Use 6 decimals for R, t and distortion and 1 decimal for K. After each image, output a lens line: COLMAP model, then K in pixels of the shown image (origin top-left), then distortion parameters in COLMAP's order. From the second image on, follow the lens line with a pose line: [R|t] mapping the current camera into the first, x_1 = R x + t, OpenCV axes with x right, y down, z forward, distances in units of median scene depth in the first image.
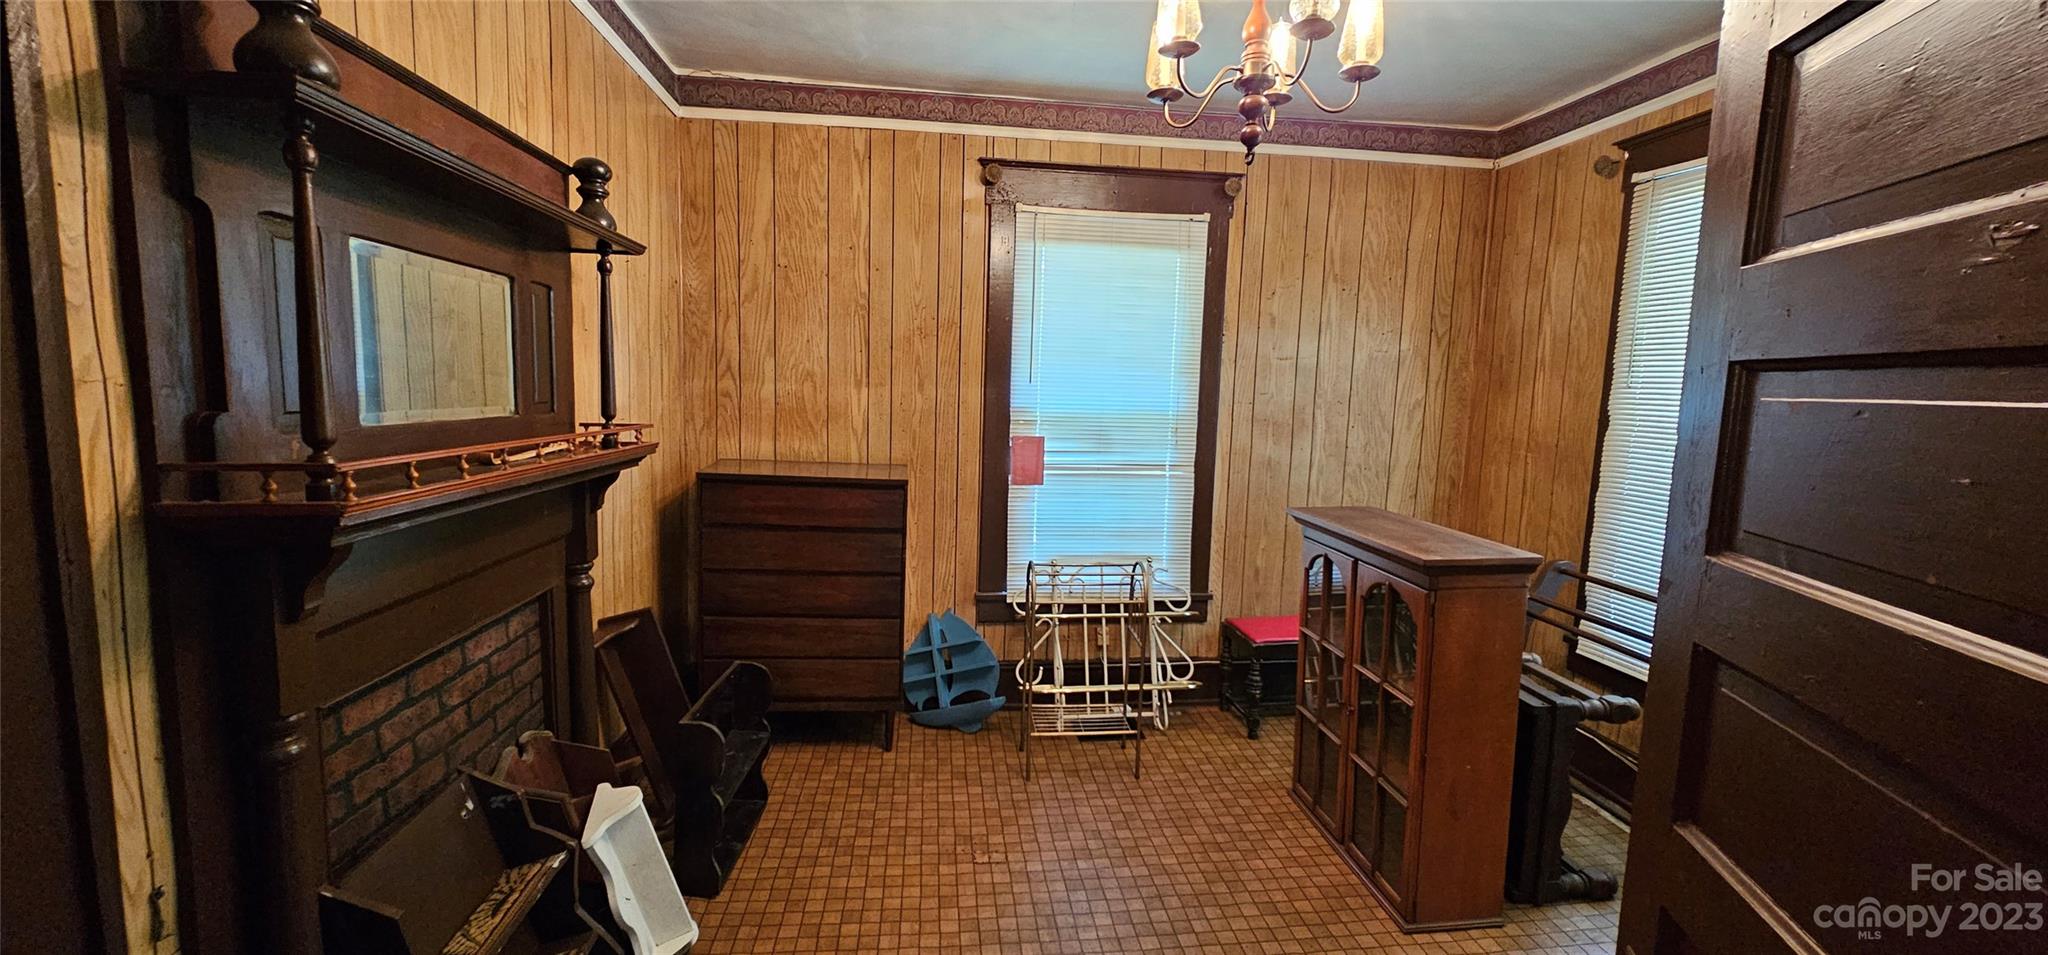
lens RADIAL K [[827.4, 0, 1030.7], [0, 827.4, 481.8], [0, 0, 1]] dist [-0.001431, -0.000047]
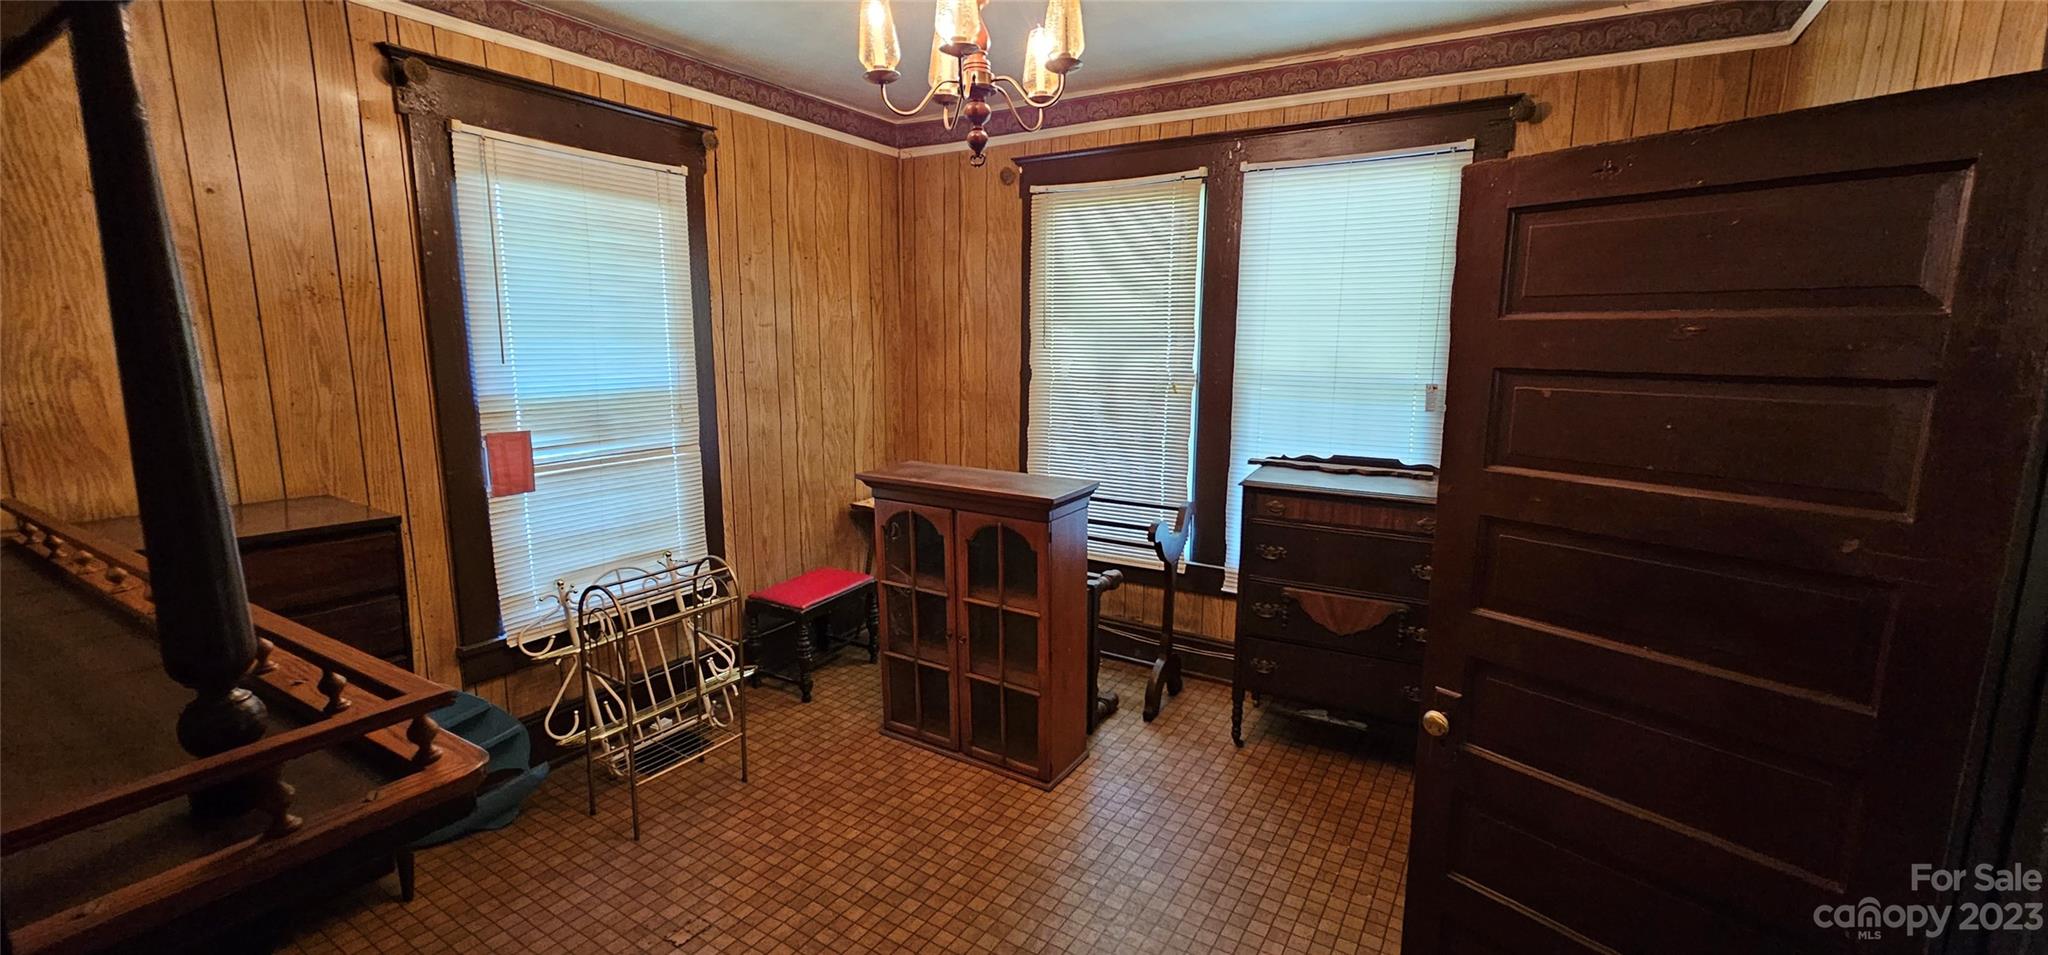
lens RADIAL K [[827.4, 0, 1030.7], [0, 827.4, 481.8], [0, 0, 1]] dist [-0.001431, -0.000047]
pose [[0.627170, -0.156544, 0.762988, -0.292923], [0.104733, 0.987647, 0.116548, -0.047909], [-0.771808, 0.006815, 0.635819, 0.131294]]
